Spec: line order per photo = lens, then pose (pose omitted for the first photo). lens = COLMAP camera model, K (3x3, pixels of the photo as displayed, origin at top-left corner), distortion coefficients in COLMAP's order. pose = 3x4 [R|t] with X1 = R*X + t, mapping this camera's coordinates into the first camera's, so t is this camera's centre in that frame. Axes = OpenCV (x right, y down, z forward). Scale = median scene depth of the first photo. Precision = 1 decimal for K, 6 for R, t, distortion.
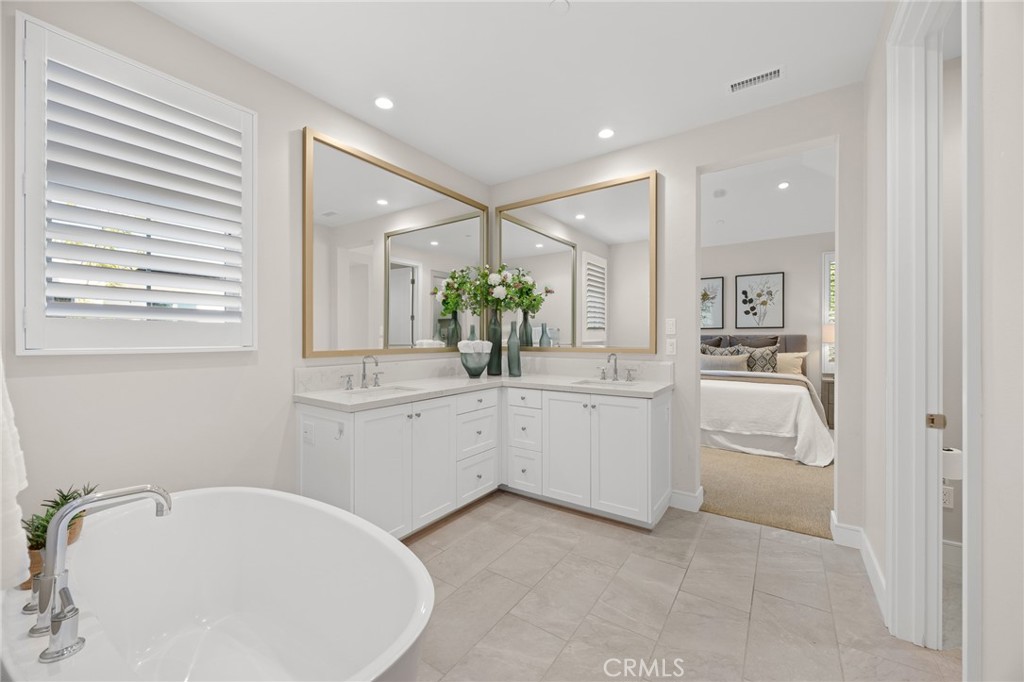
lens RADIAL K [[369.5, 0, 529.7], [0, 369.5, 340.4], [0, 0, 1]] dist [0.000963, 0.000072]
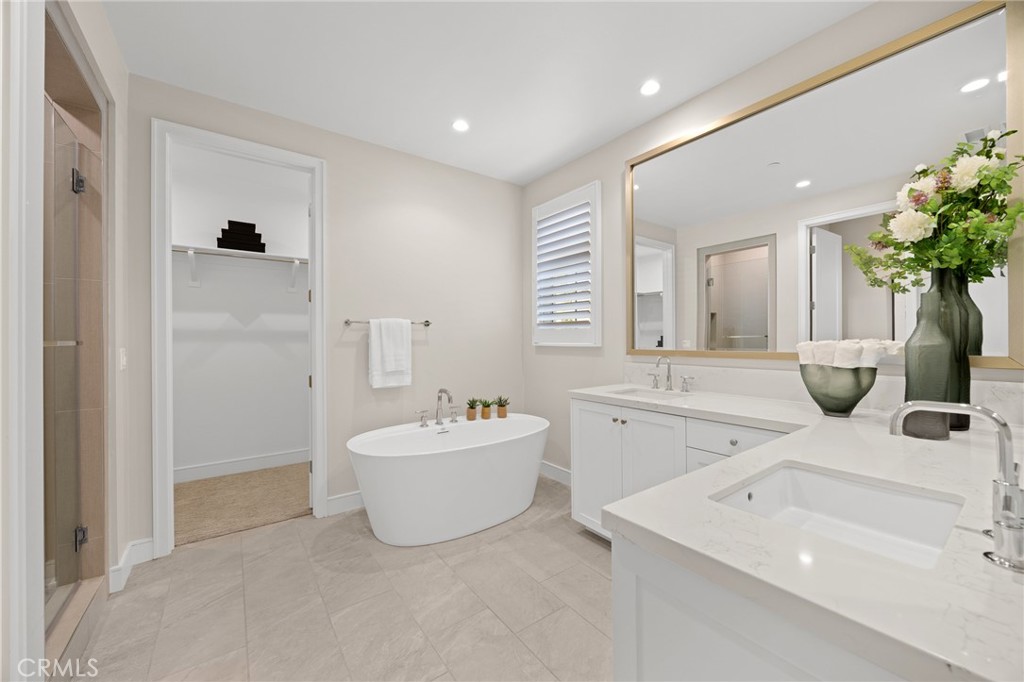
lens RADIAL K [[386.3, 0, 519.1], [0, 386.3, 337.4], [0, 0, 1]] dist [-0.001579, 0.000026]
pose [[-0.320909, 0.005158, -0.947096, 0.798003], [0.005912, 0.999977, 0.003443, -0.016154], [0.947092, -0.004494, -0.320932, 1.229239]]
